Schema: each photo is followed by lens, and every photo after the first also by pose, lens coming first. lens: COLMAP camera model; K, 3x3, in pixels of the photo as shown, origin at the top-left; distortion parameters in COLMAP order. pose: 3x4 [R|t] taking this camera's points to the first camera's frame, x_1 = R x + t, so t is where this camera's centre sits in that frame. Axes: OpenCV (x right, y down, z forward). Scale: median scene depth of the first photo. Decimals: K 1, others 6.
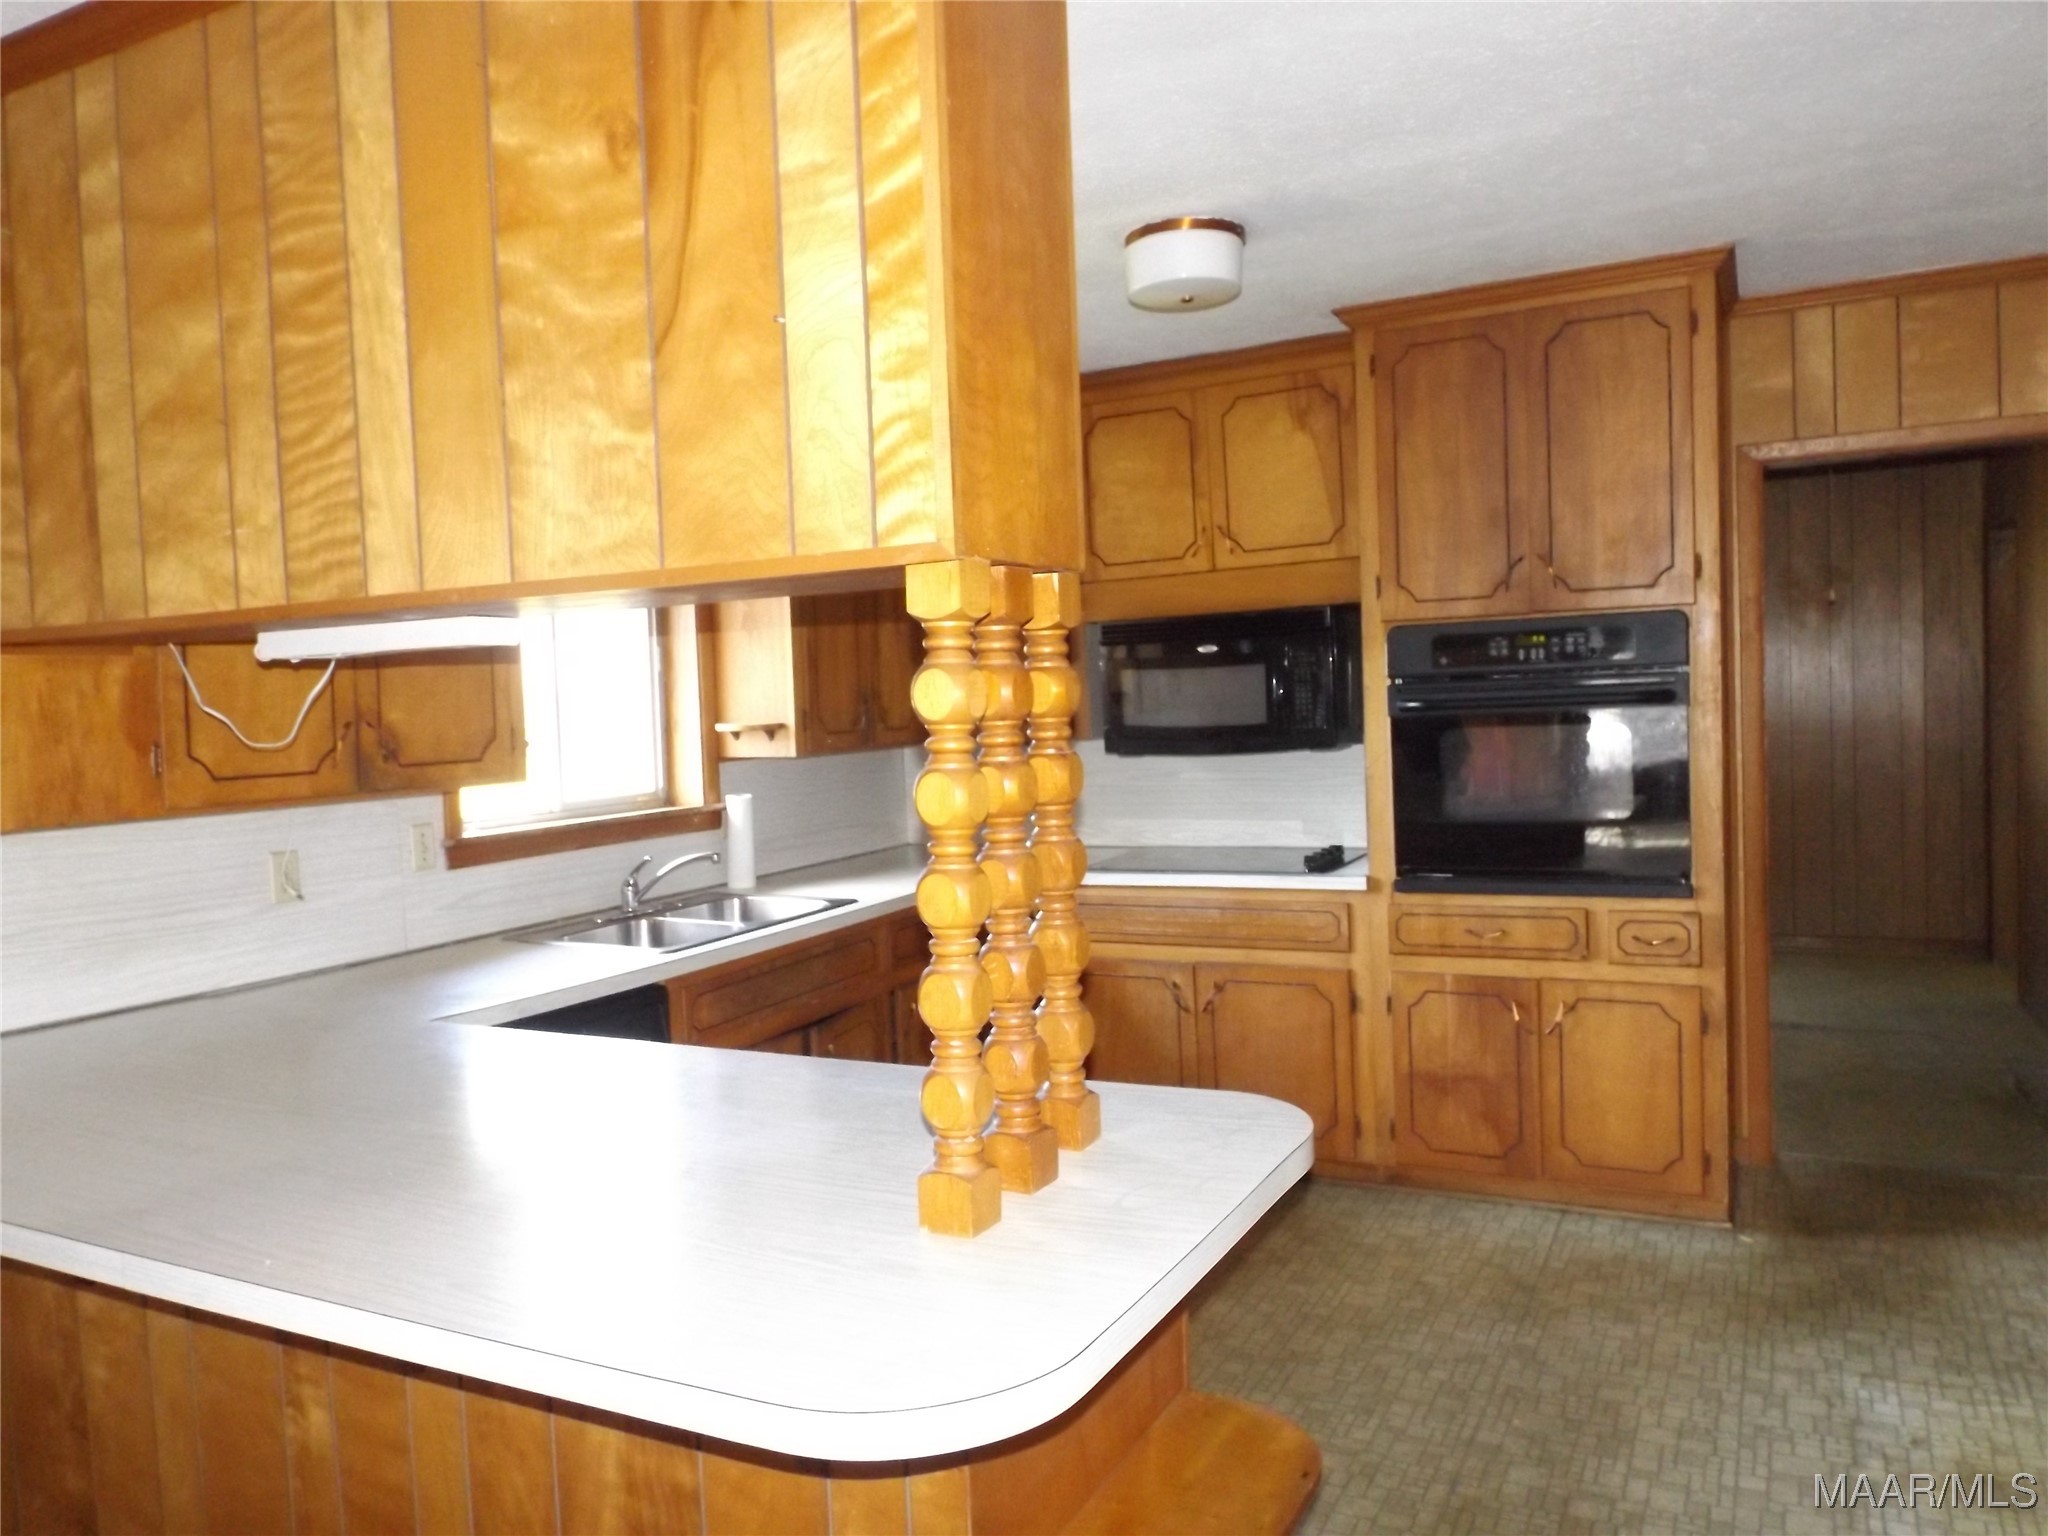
lens RADIAL K [[1468.2, 0, 1027.6], [0, 1468.2, 756.8], [0, 0, 1]] dist [-0.002367, -0.011184]
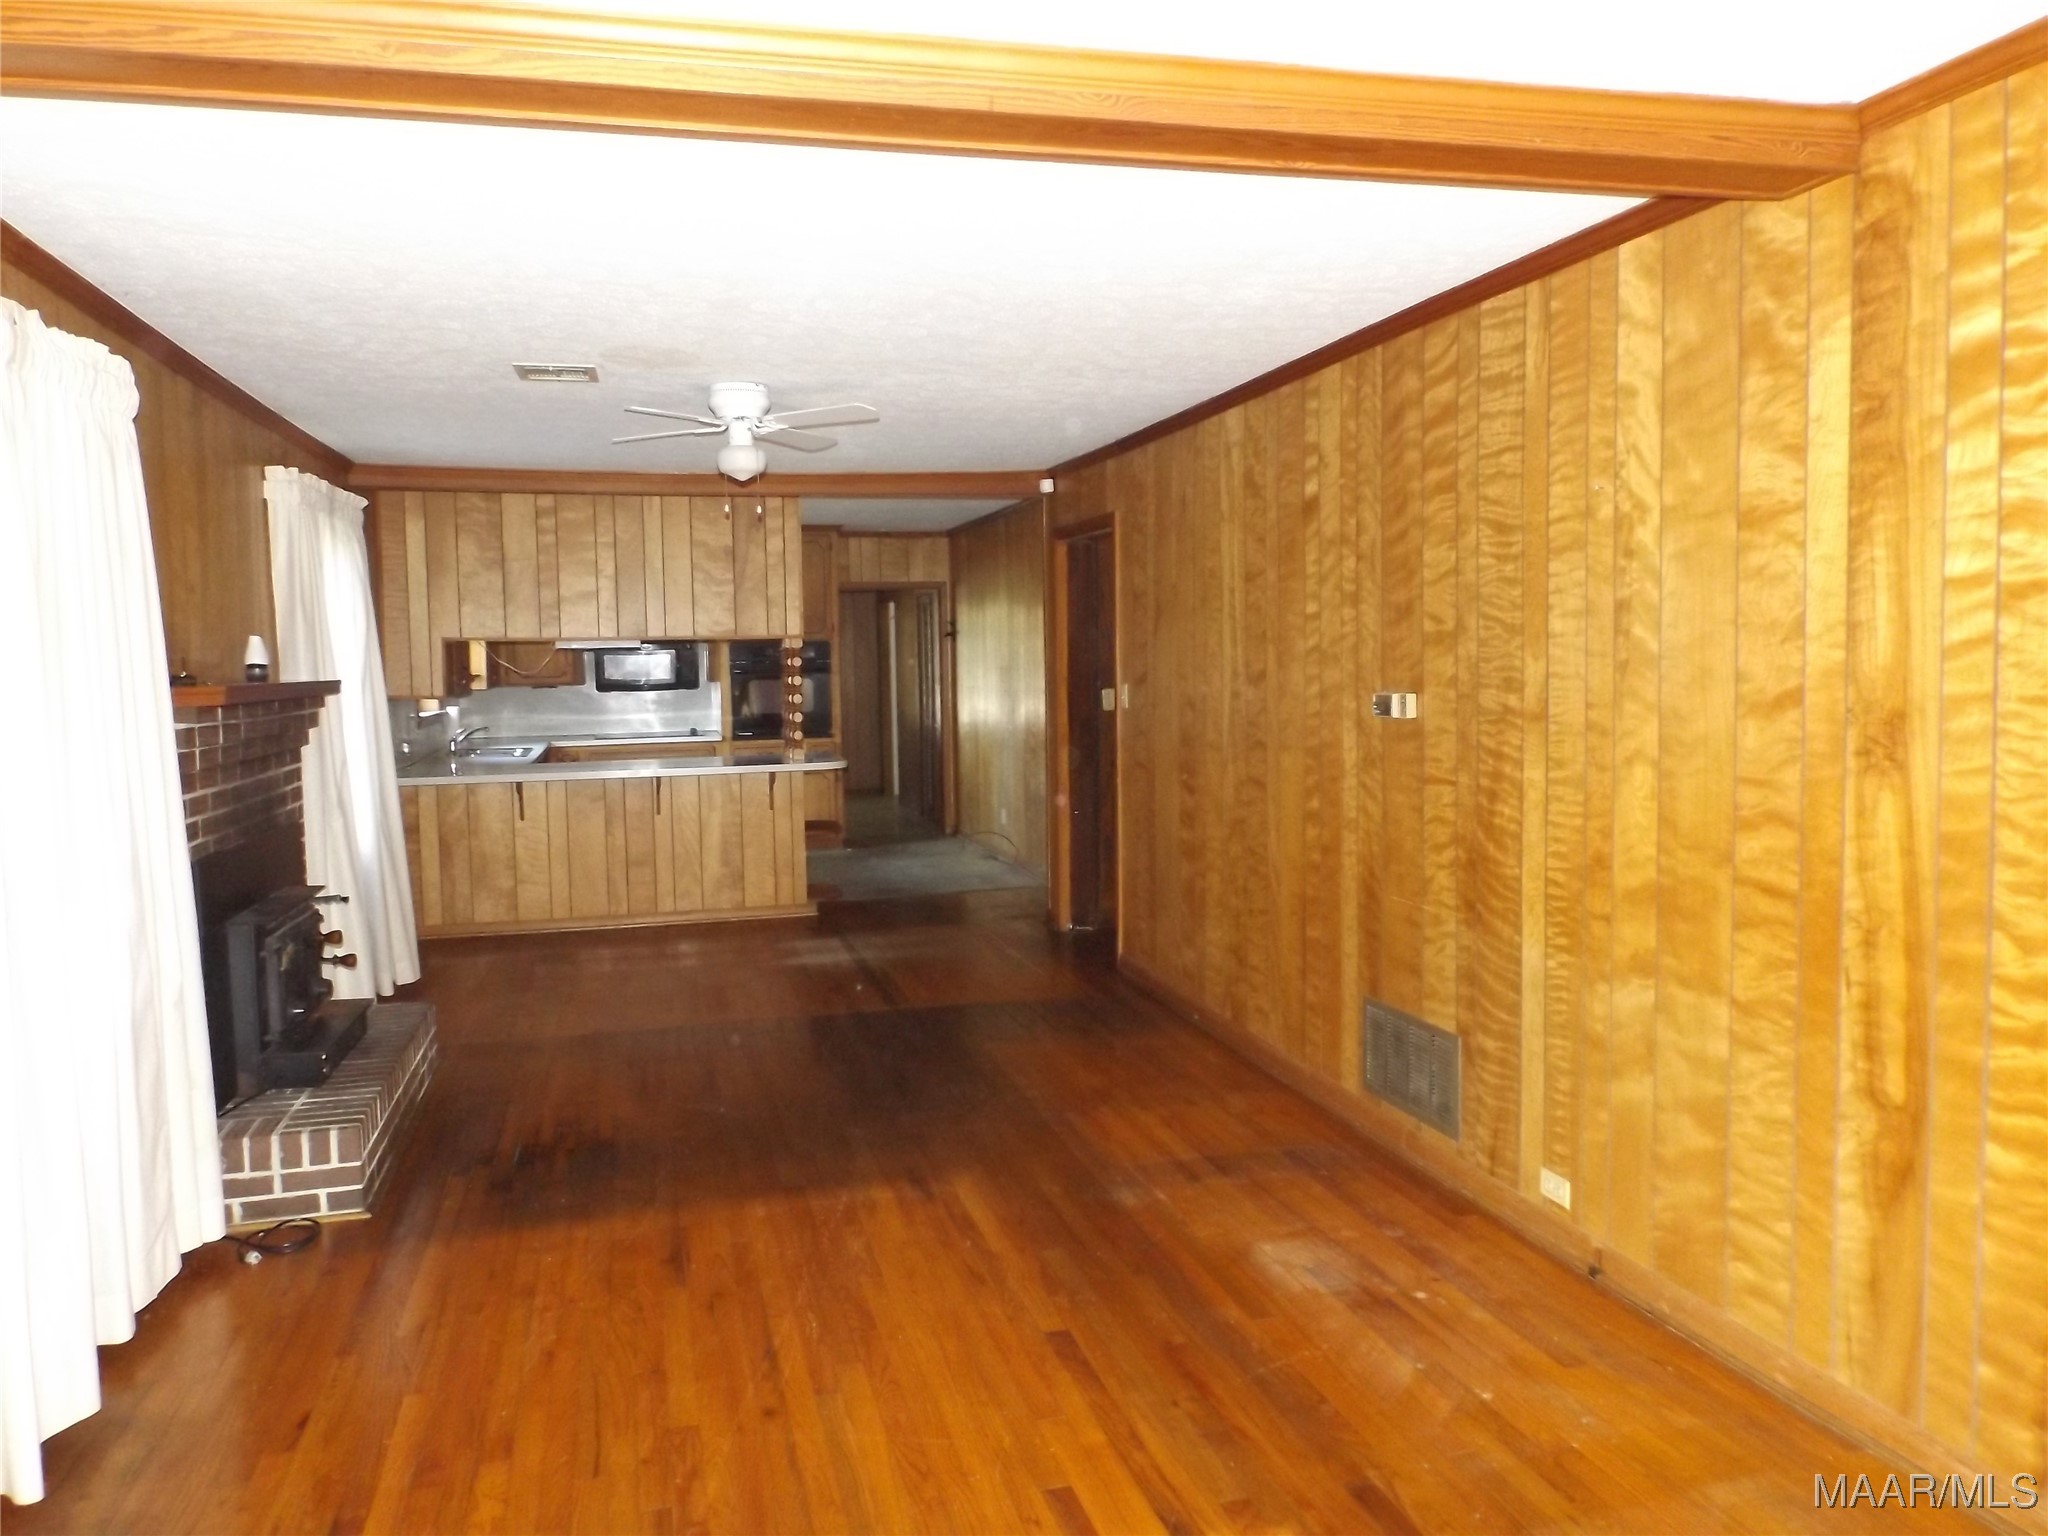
lens RADIAL K [[1468.2, 0, 1027.6], [0, 1468.2, 756.8], [0, 0, 1]] dist [-0.002367, -0.011184]
pose [[0.736853, -0.020418, 0.675744, -1.177505], [0.015011, 0.999792, 0.013841, 0.093071], [-0.675886, -0.000056, 0.737006, -1.363841]]
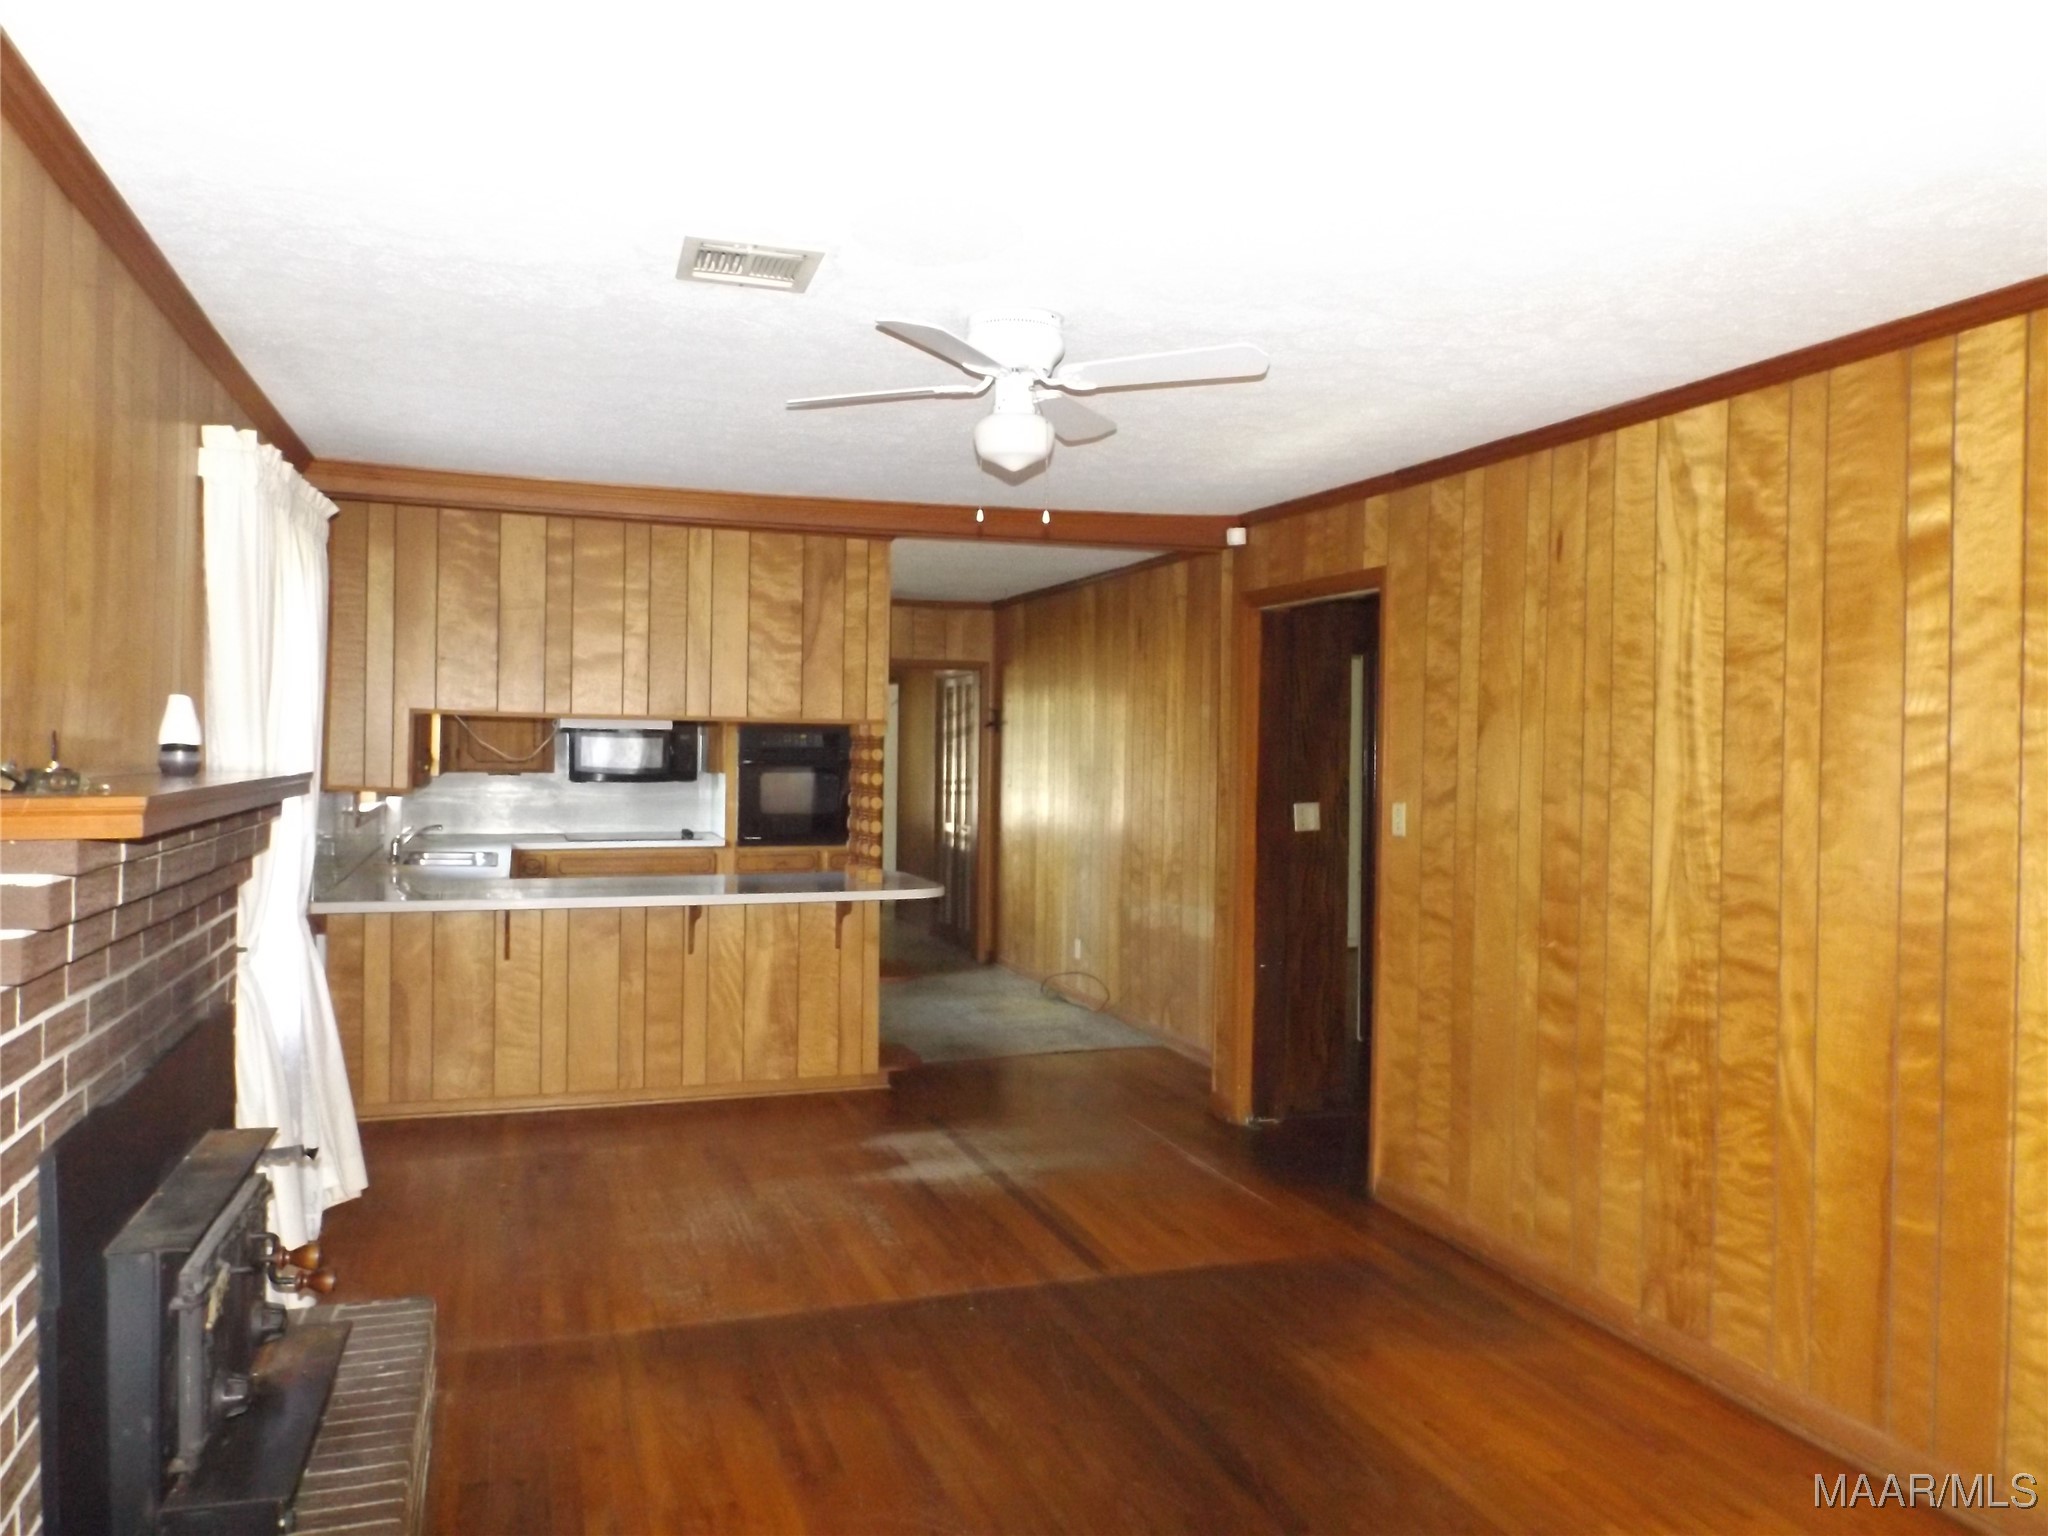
lens RADIAL K [[1468.2, 0, 1027.6], [0, 1468.2, 756.8], [0, 0, 1]] dist [-0.002367, -0.011184]
pose [[0.682834, 0.042687, 0.729326, -1.062493], [-0.010816, 0.998773, -0.048331, 0.060058], [-0.730494, 0.025114, 0.682457, -0.825401]]
